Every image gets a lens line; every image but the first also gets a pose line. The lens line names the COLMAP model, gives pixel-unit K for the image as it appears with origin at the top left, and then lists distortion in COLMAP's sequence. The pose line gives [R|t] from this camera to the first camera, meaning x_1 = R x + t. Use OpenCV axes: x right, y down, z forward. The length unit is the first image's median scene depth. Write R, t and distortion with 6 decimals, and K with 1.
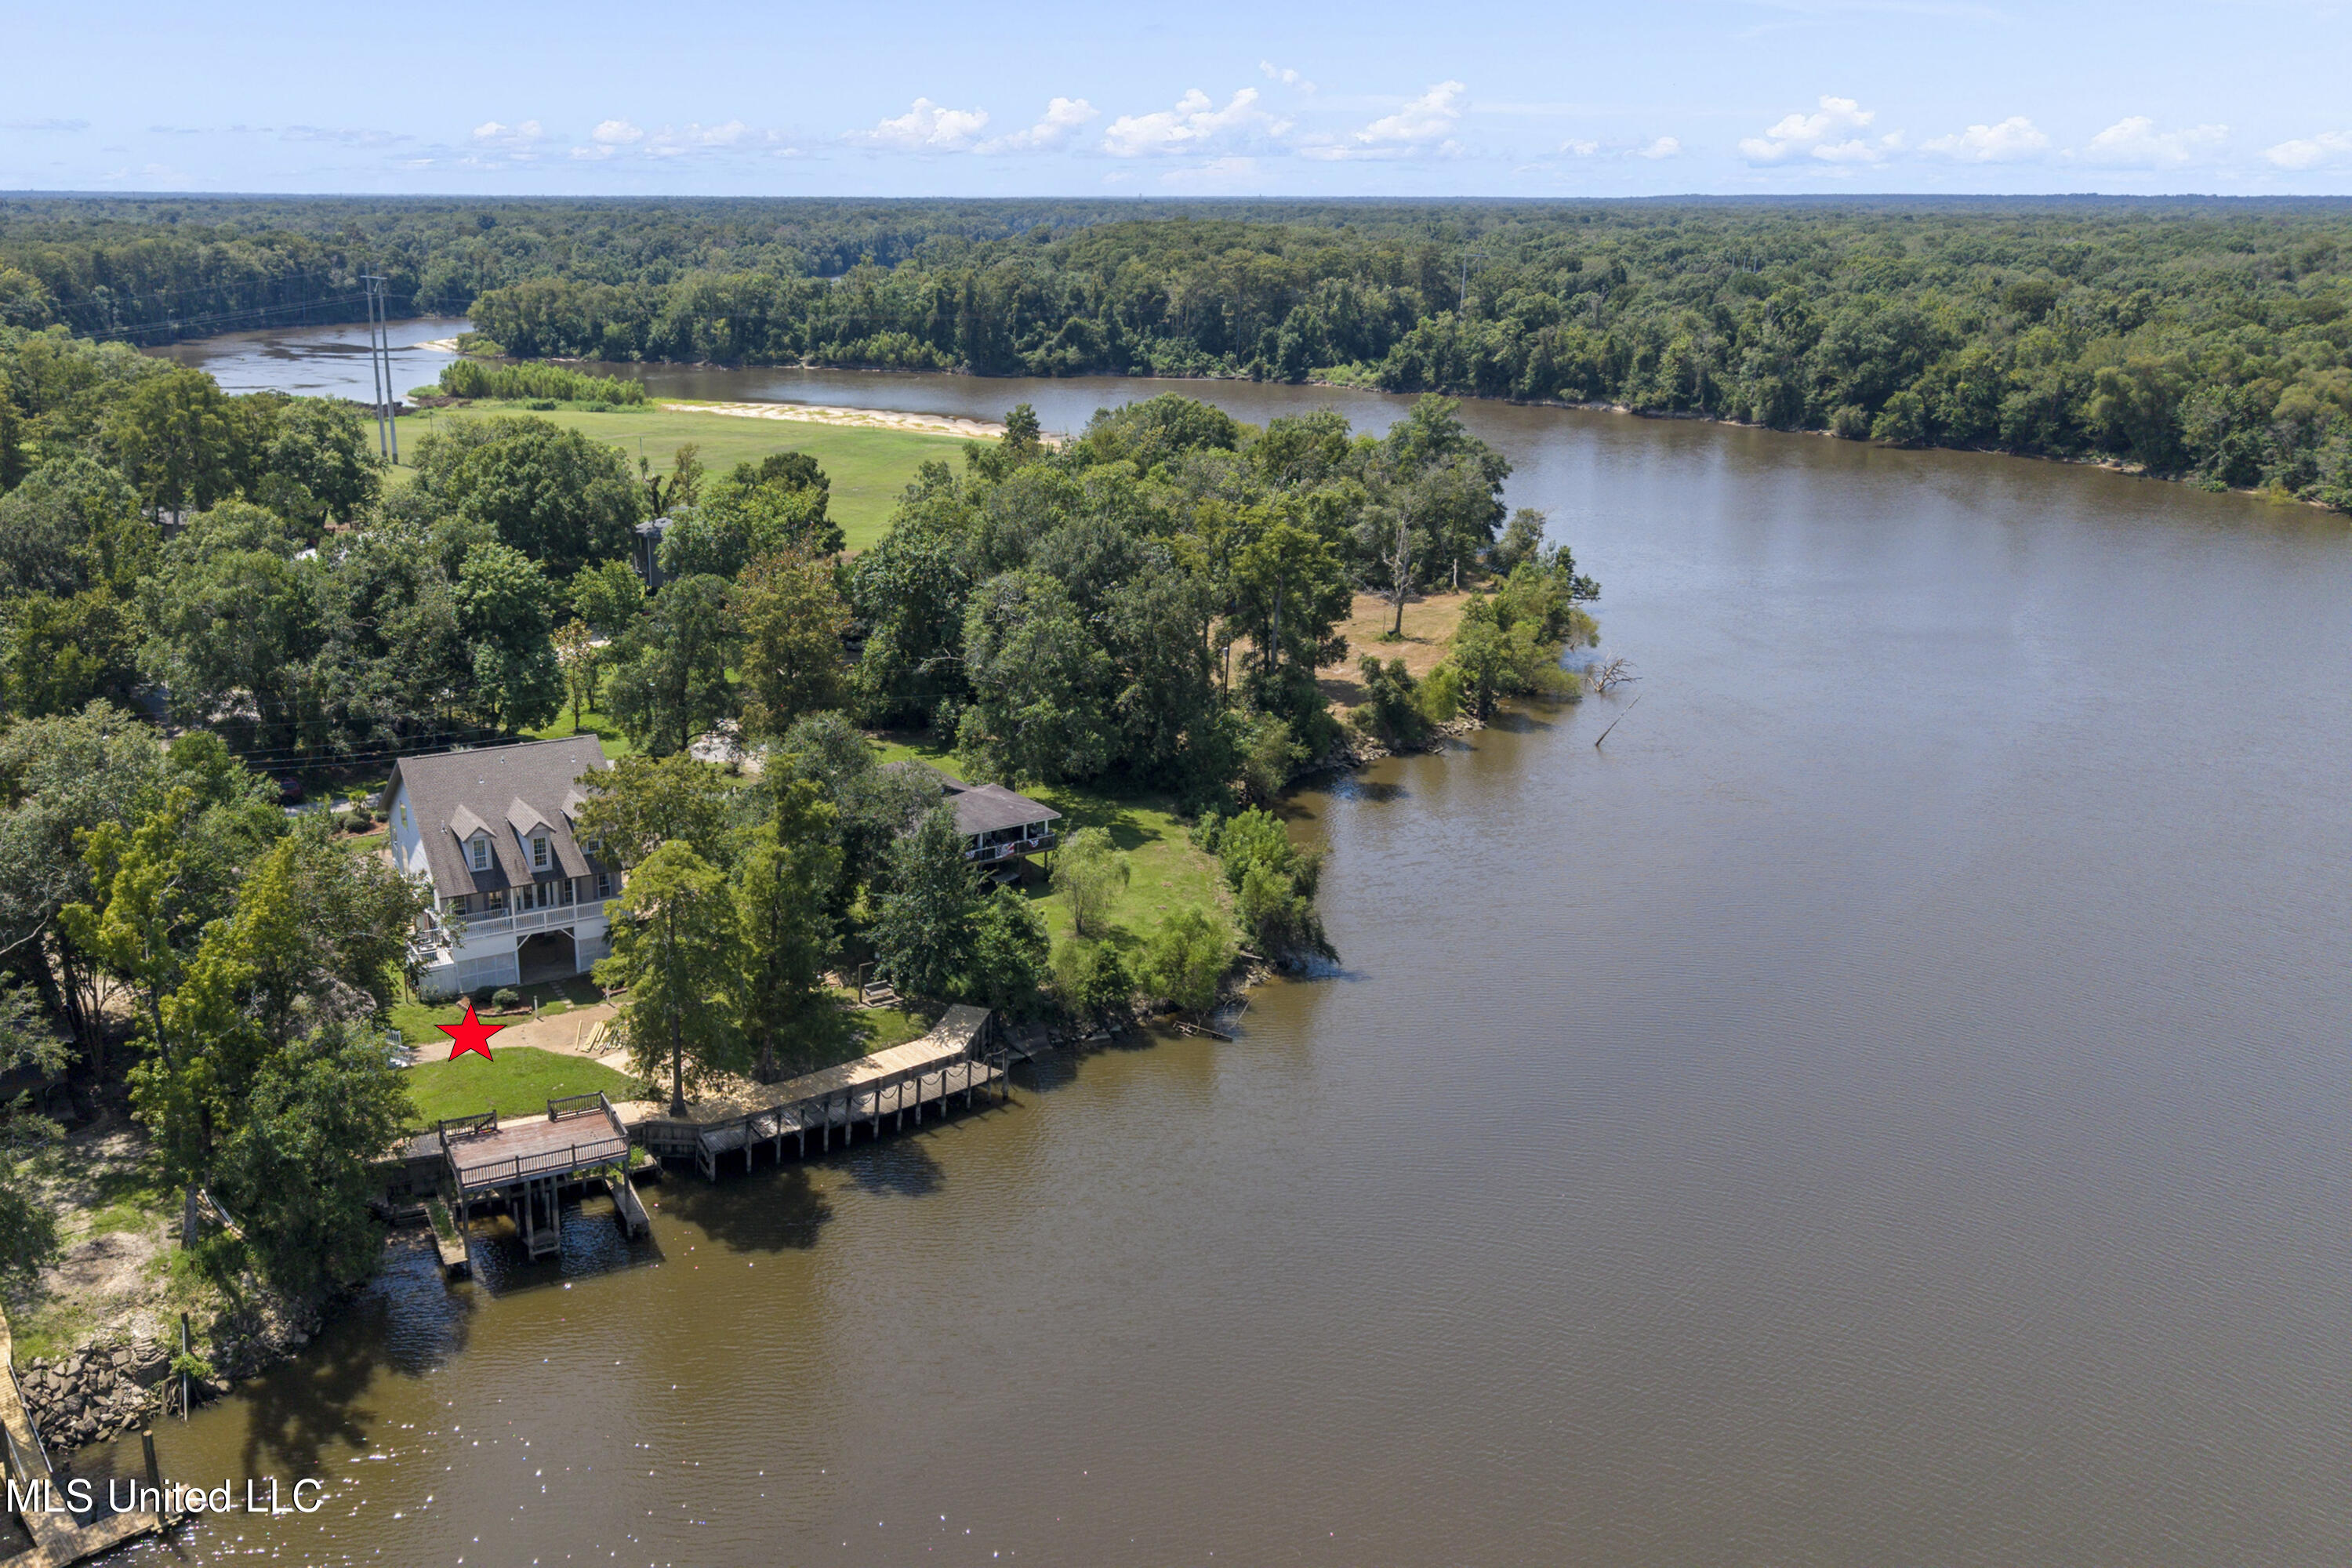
lens RADIAL K [[1954.9, 0, 1015.4], [0, 1954.9, 783.6], [0, 0, 1]] dist [0.095988, -0.006023]
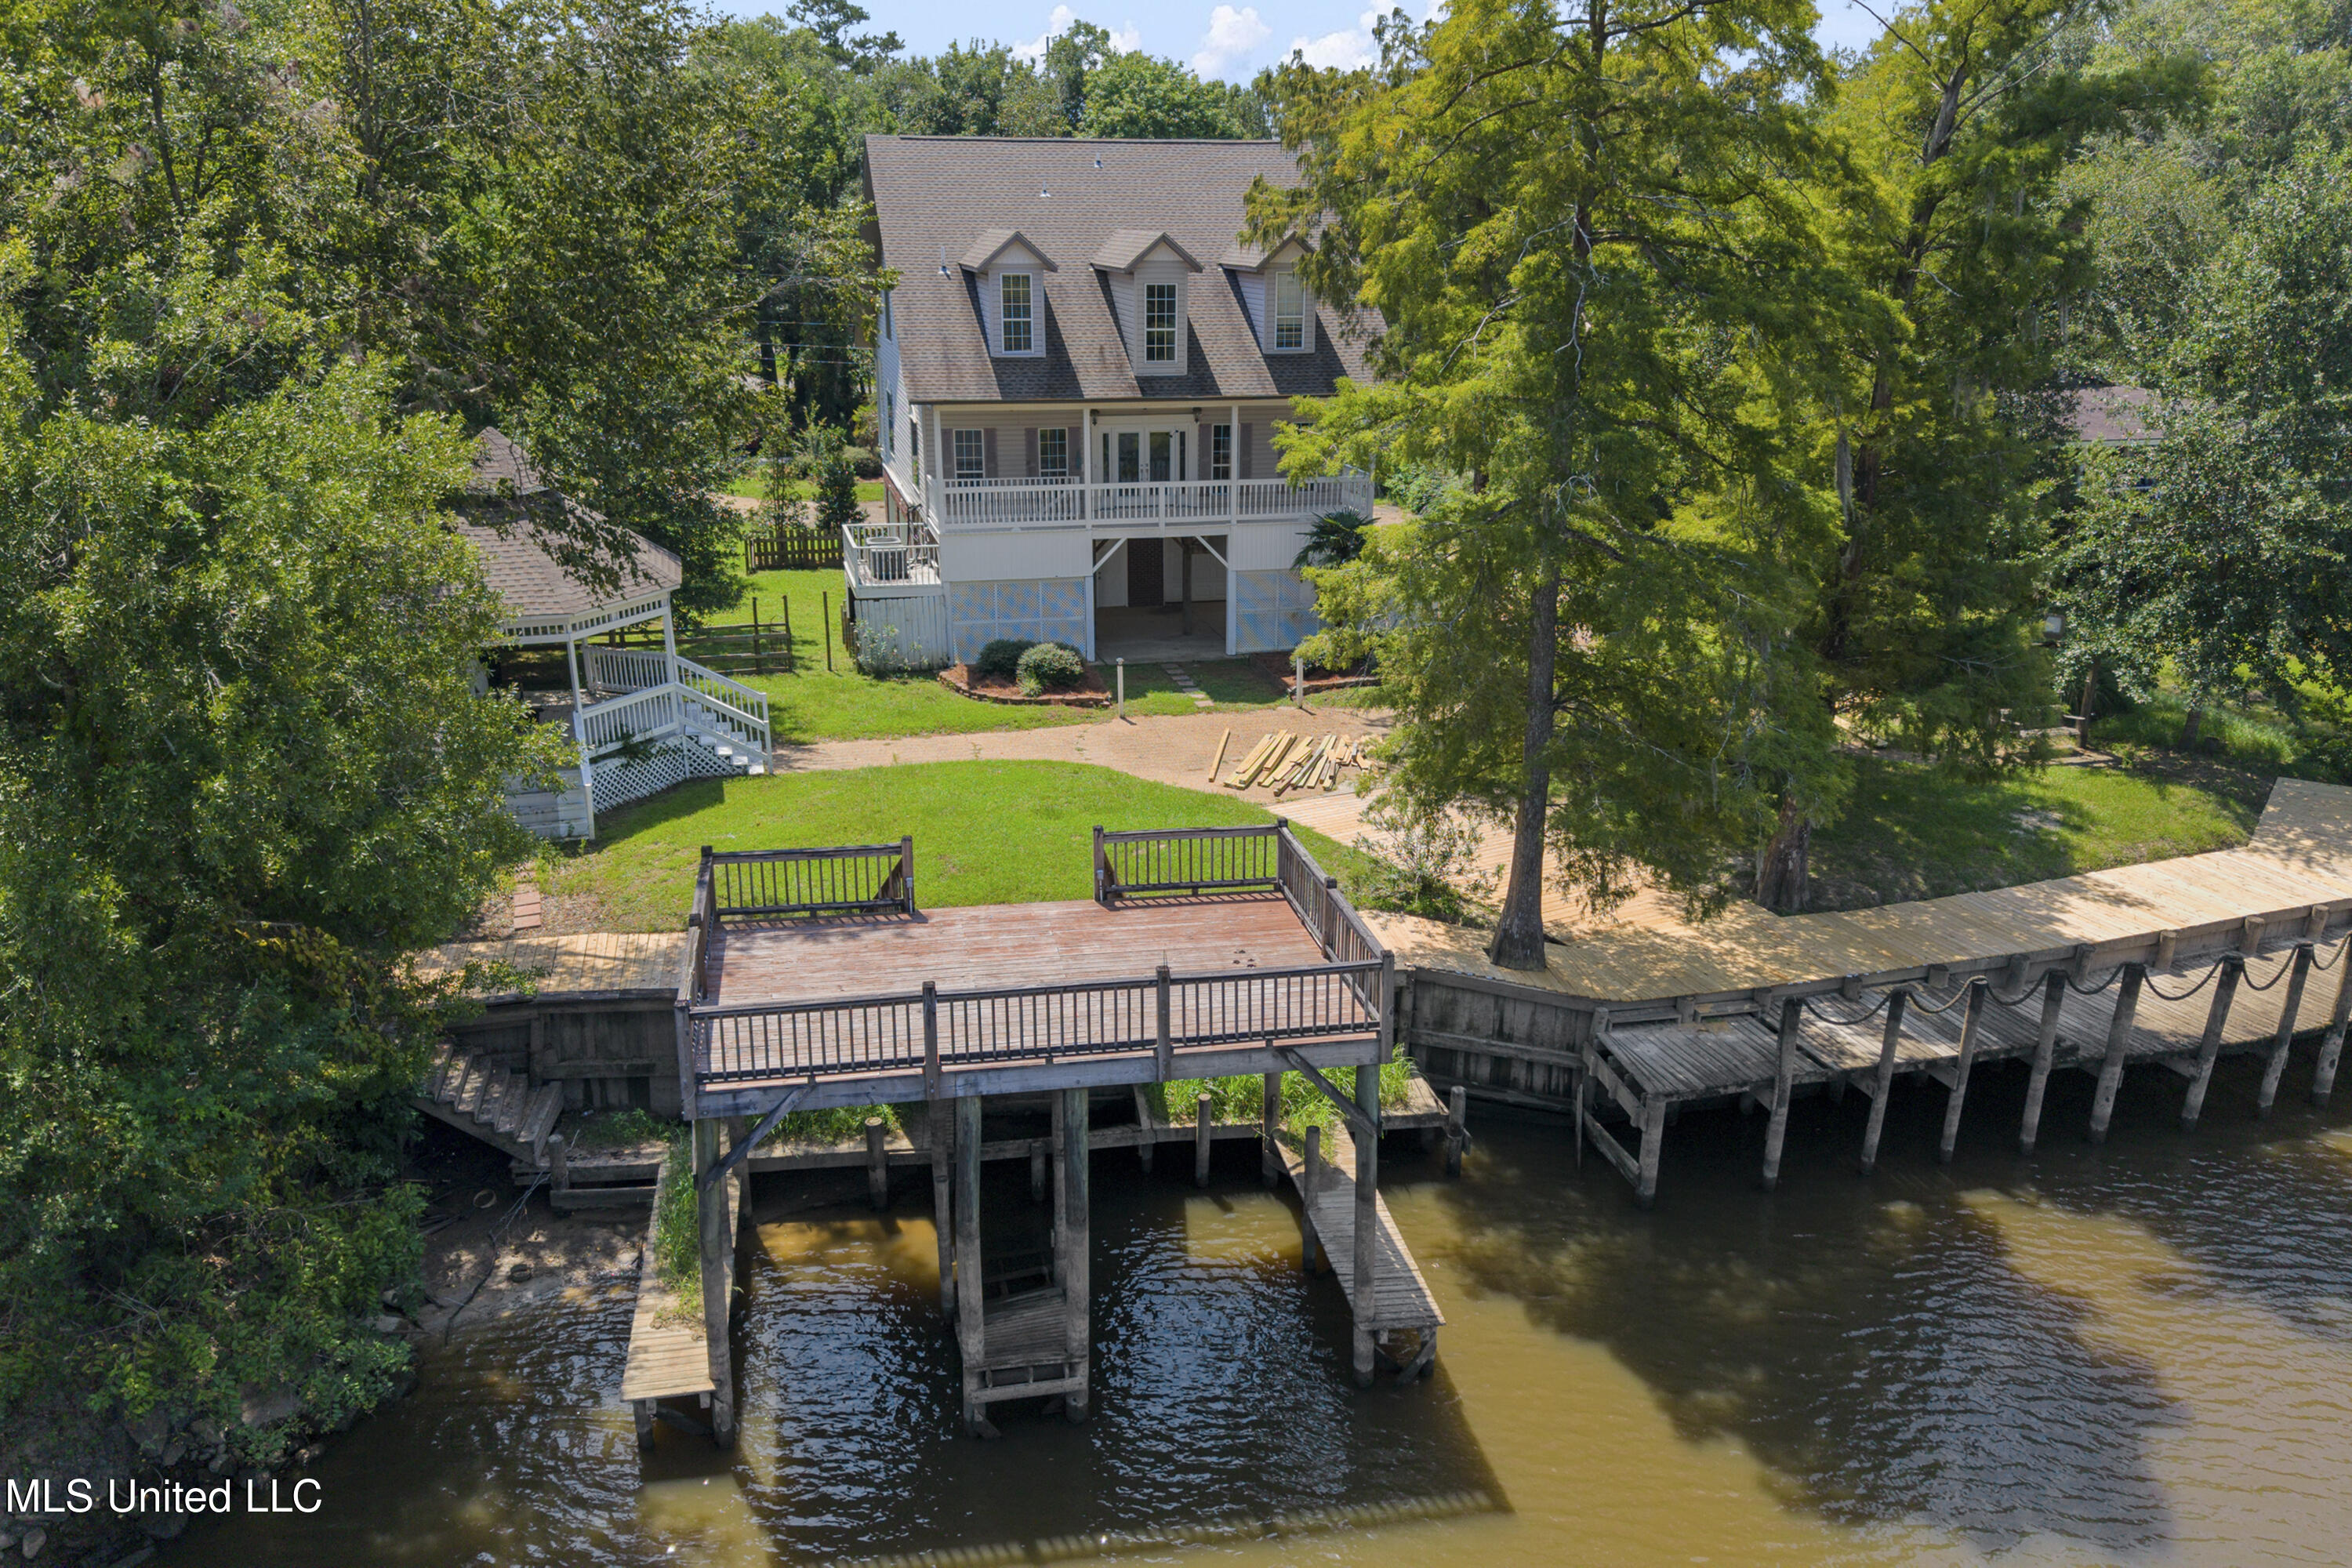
lens RADIAL K [[2017.7, 0, 1176.0], [0, 2017.7, 784.0], [0, 0, 1]] dist [0.035692, -0.002775]
pose [[0.965710, 0.072263, -0.249362, -0.137102], [-0.073448, 0.997289, 0.004560, 0.133740], [0.249015, 0.013912, 0.968400, 0.639845]]
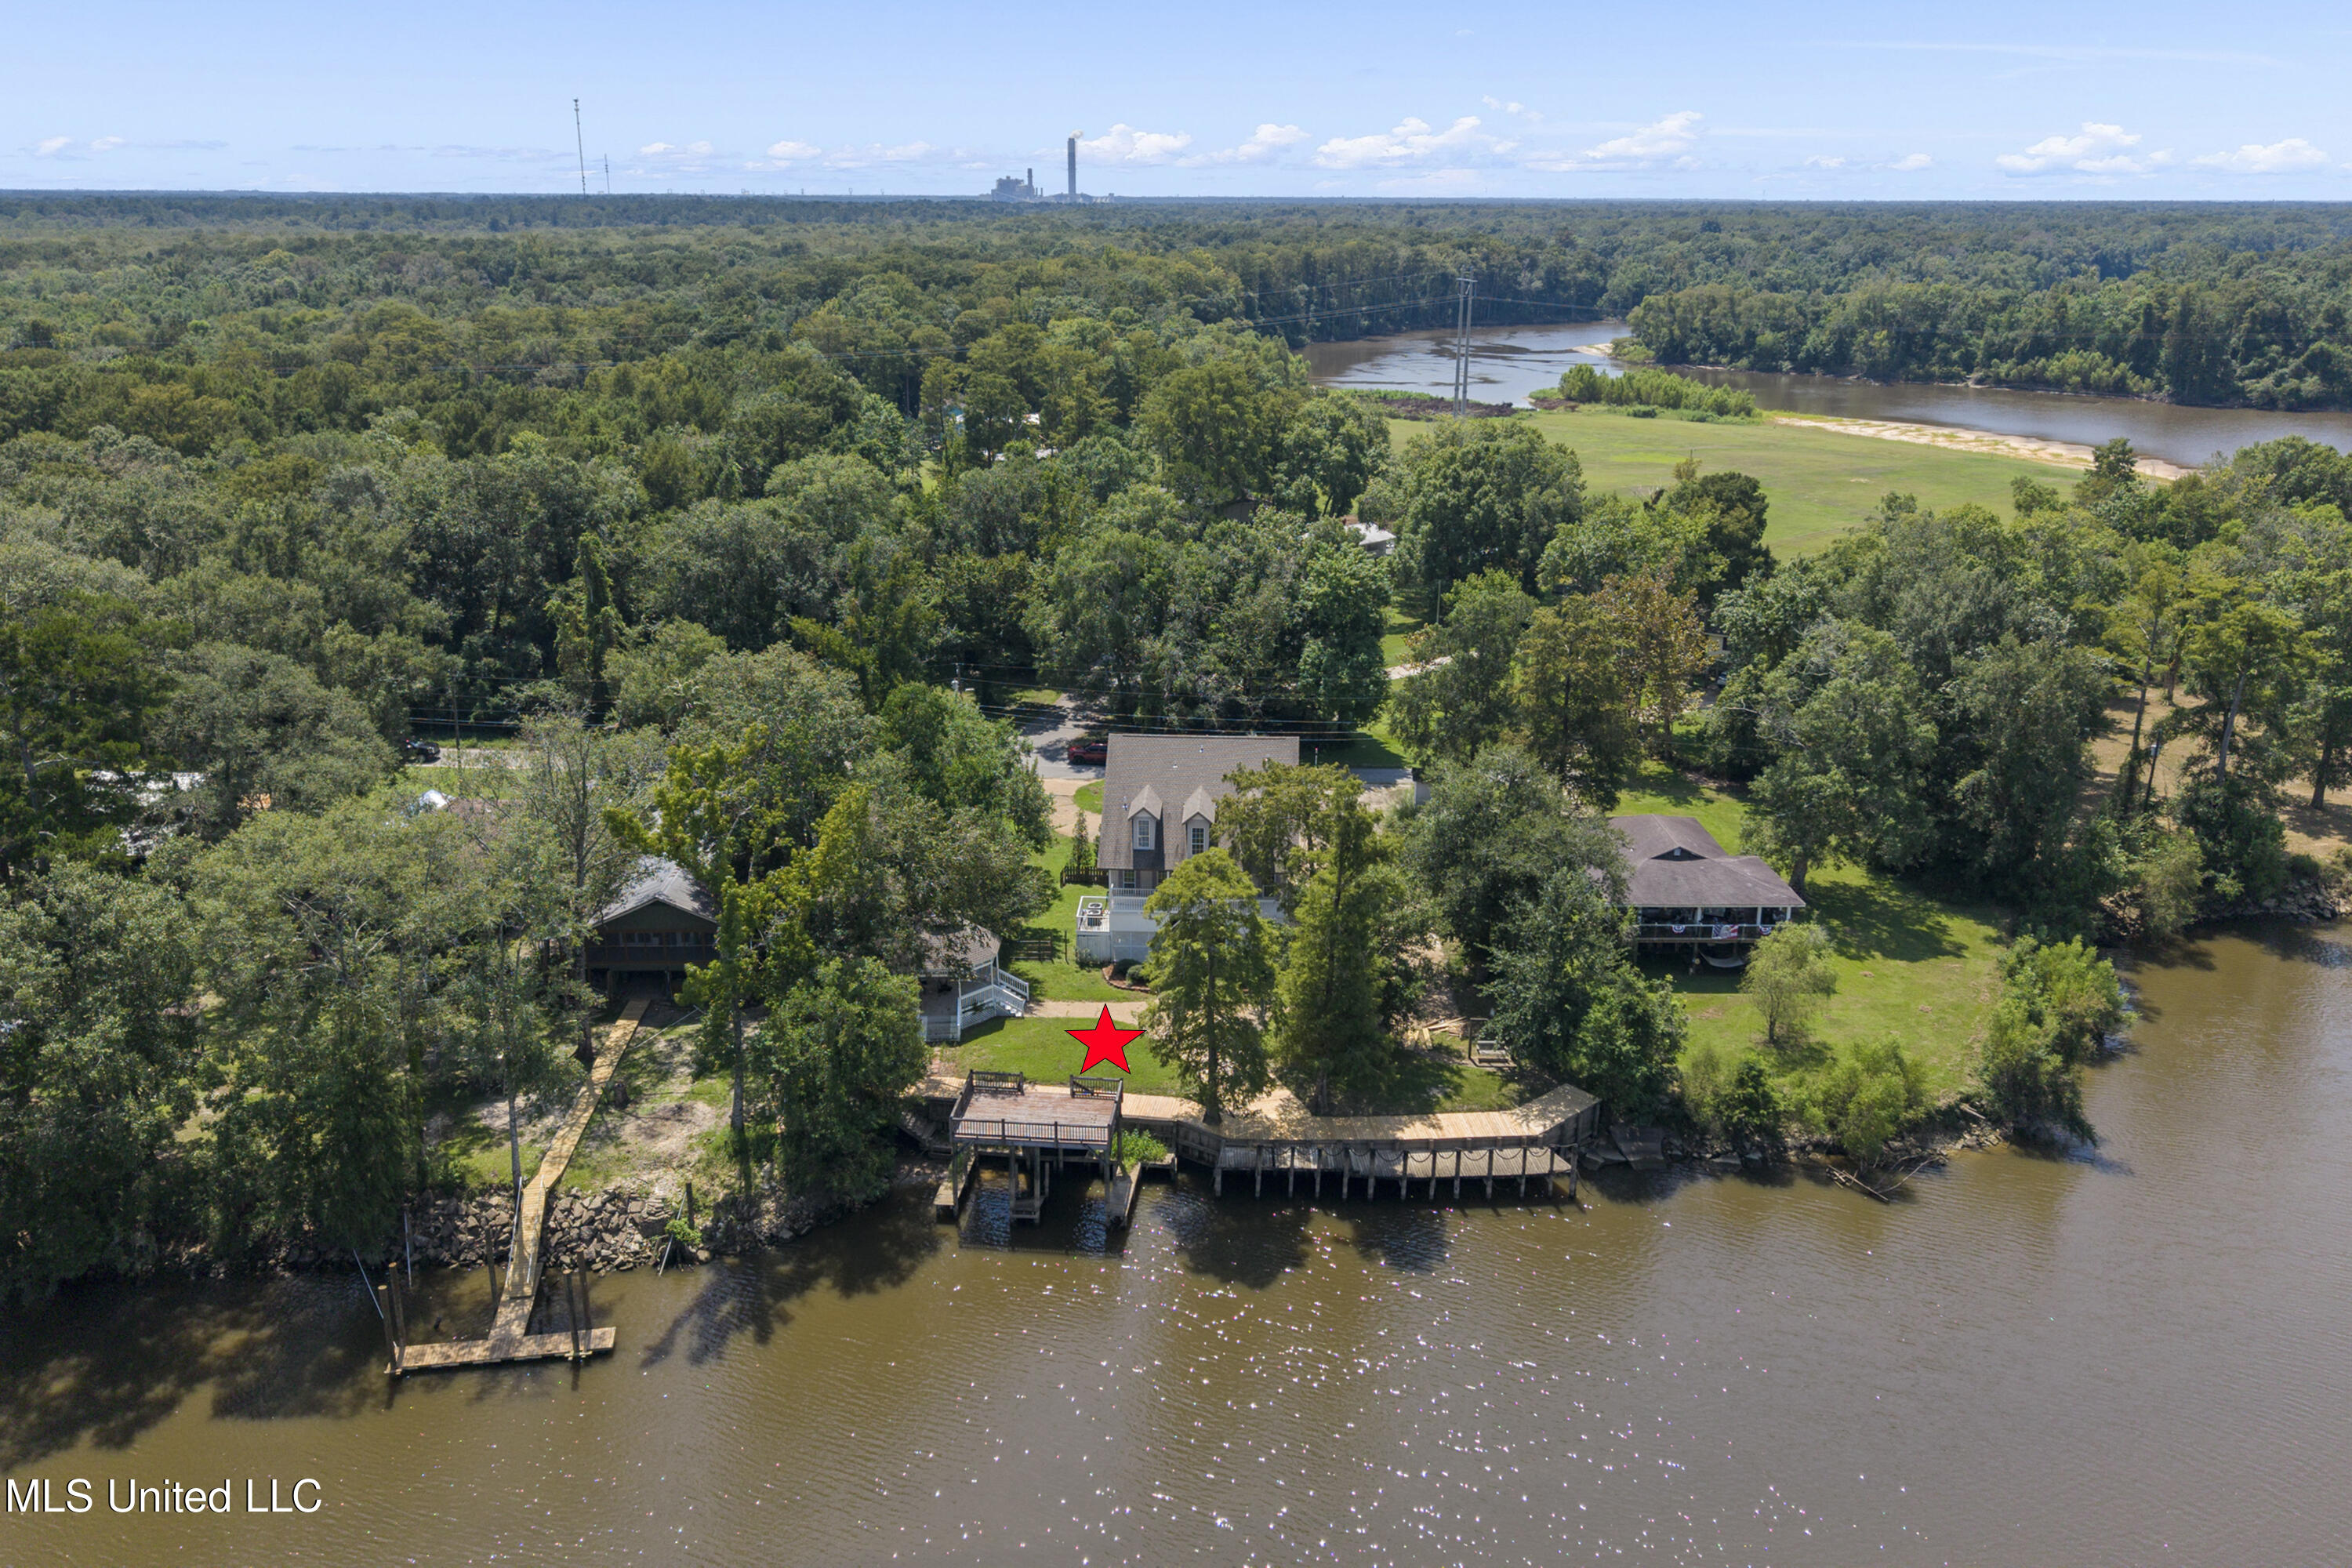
lens RADIAL K [[1967.1, 0, 1131.0], [0, 1967.1, 739.4], [0, 0, 1]] dist [0.243095, -0.565150]
pose [[0.856180, 0.139804, -0.497403, 0.249599], [-0.151788, 0.988275, 0.016500, -0.031971], [0.493878, 0.061373, 0.867363, 0.087351]]
